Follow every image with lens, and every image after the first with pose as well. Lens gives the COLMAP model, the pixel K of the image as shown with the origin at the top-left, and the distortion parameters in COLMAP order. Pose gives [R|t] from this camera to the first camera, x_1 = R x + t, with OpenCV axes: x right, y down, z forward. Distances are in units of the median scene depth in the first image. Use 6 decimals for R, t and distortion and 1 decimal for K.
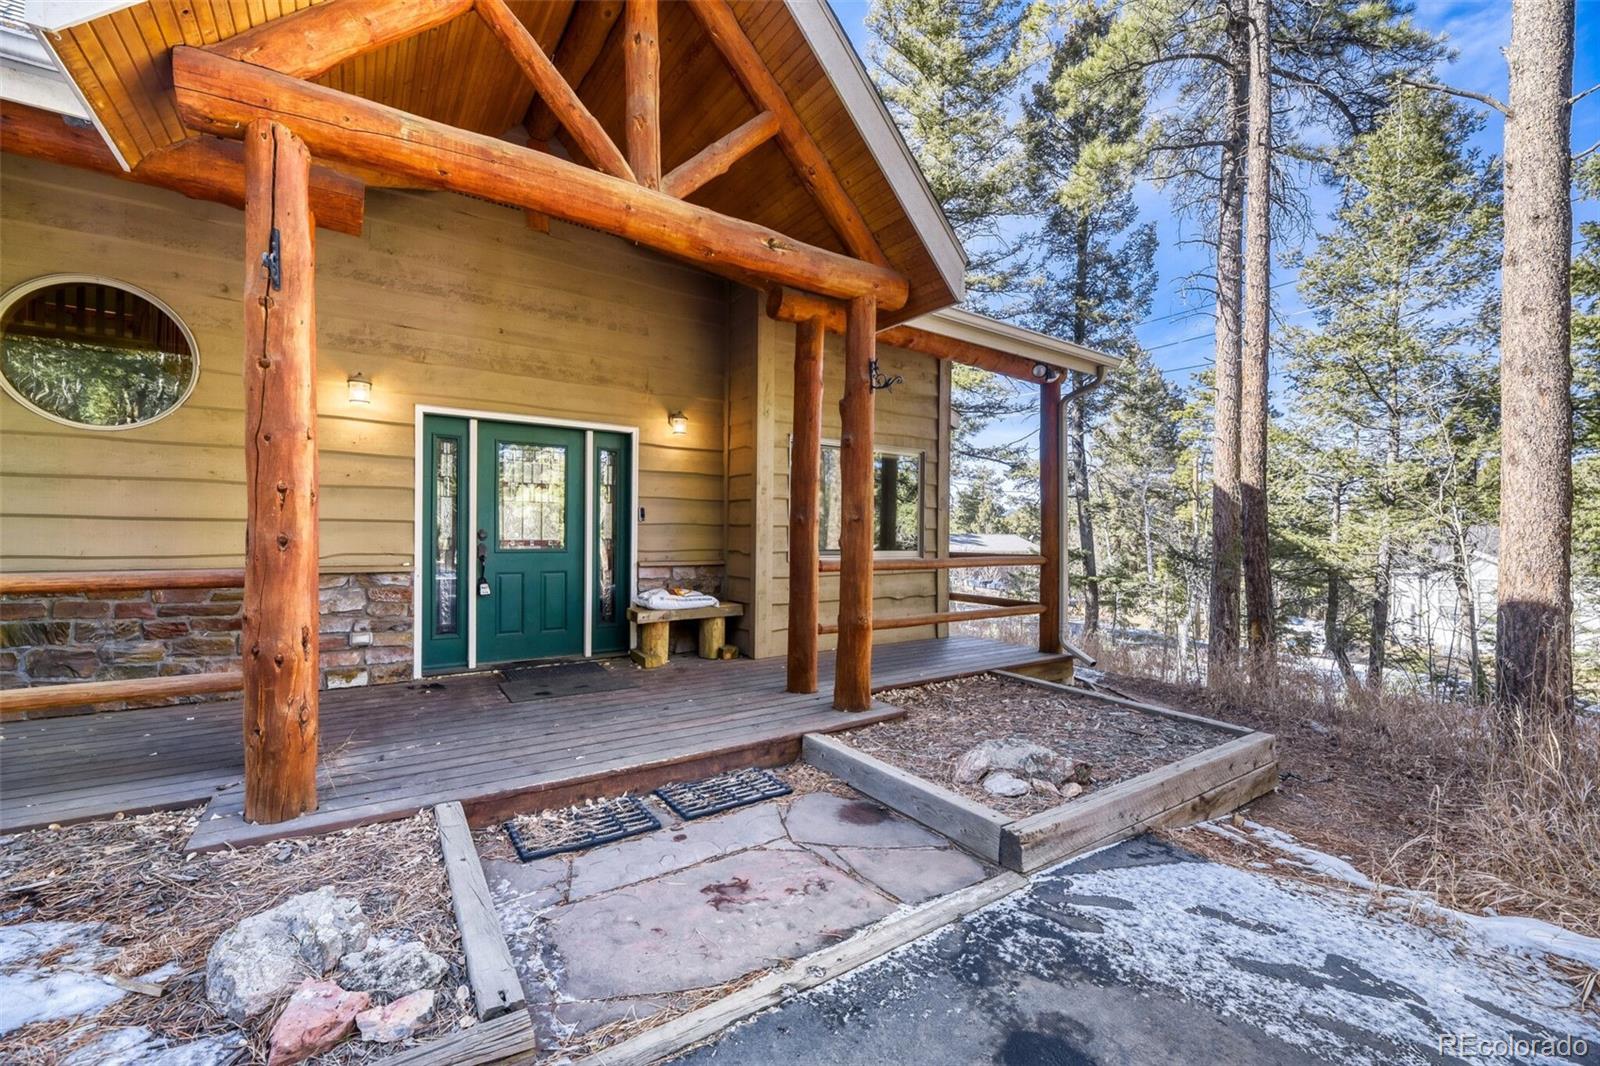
lens RADIAL K [[655.2, 0, 795.5], [0, 655.2, 542.0], [0, 0, 1]] dist [-0.009366, -0.000090]
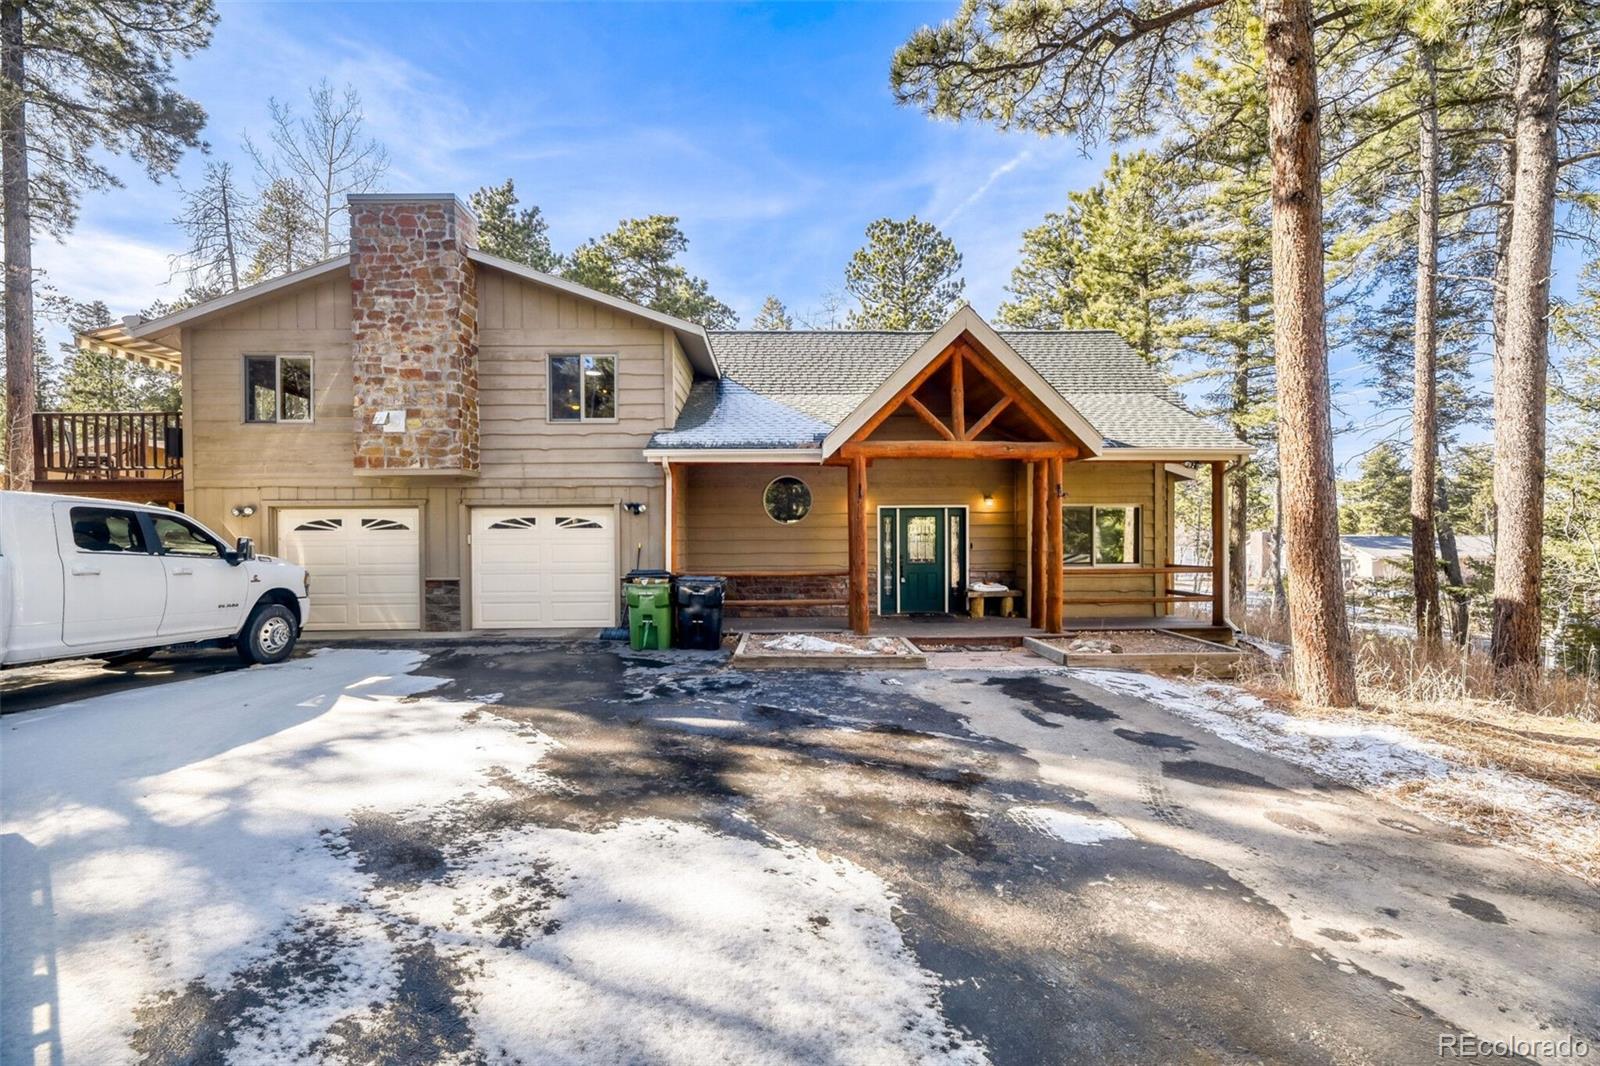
lens RADIAL K [[655.2, 0, 795.4], [0, 655.2, 544.3], [0, 0, 1]] dist [-0.009366, -0.000090]
pose [[0.847046, -0.010262, -0.531421, 0.459697], [0.008045, 0.999947, -0.006485, -0.044675], [0.531459, 0.001218, 0.847083, -1.221911]]
